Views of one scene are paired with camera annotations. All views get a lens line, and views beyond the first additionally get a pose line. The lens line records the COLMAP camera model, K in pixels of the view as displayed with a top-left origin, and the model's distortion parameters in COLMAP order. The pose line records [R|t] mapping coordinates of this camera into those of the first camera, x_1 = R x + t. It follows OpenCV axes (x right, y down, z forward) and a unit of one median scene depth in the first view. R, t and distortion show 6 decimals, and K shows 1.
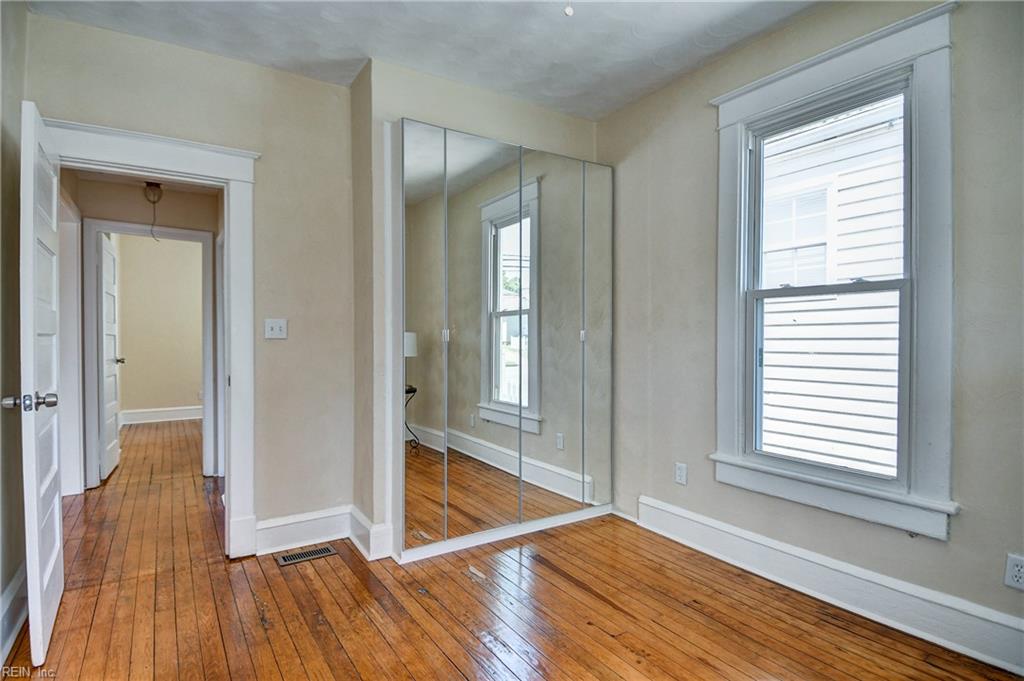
lens RADIAL K [[530.9, 0, 516.2], [0, 530.9, 339.6], [0, 0, 1]] dist [0.055759, -0.059412]
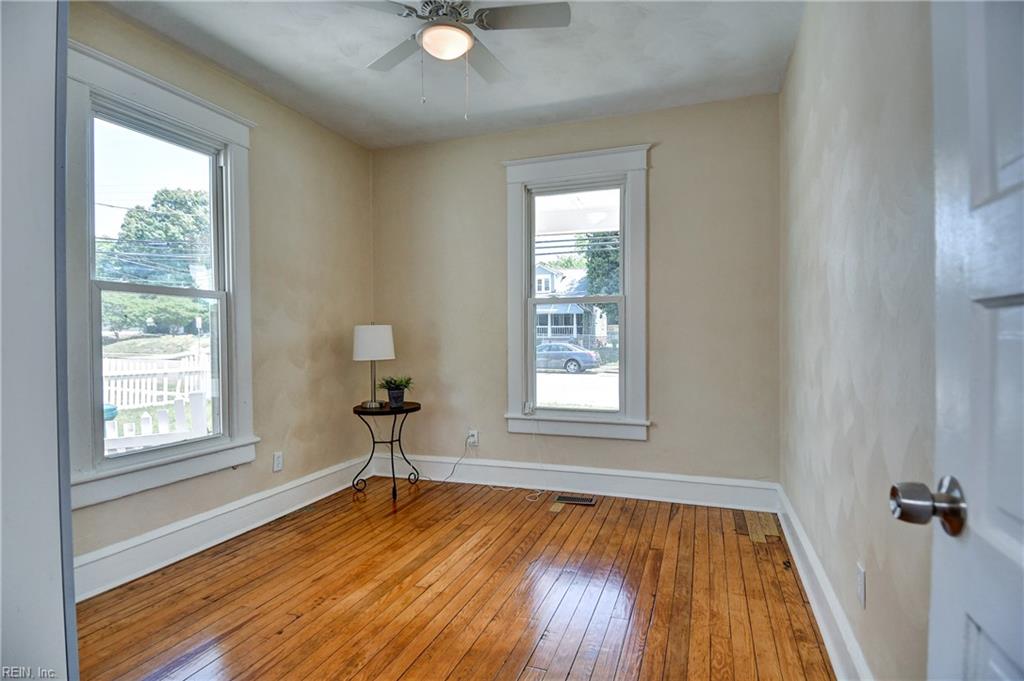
lens RADIAL K [[530.9, 0, 516.2], [0, 530.9, 339.6], [0, 0, 1]] dist [0.055759, -0.059412]
pose [[-0.595873, -0.005059, 0.803062, -0.871749], [0.007710, 0.999898, 0.012020, 0.003417], [-0.803041, 0.013355, -0.595774, 1.224043]]
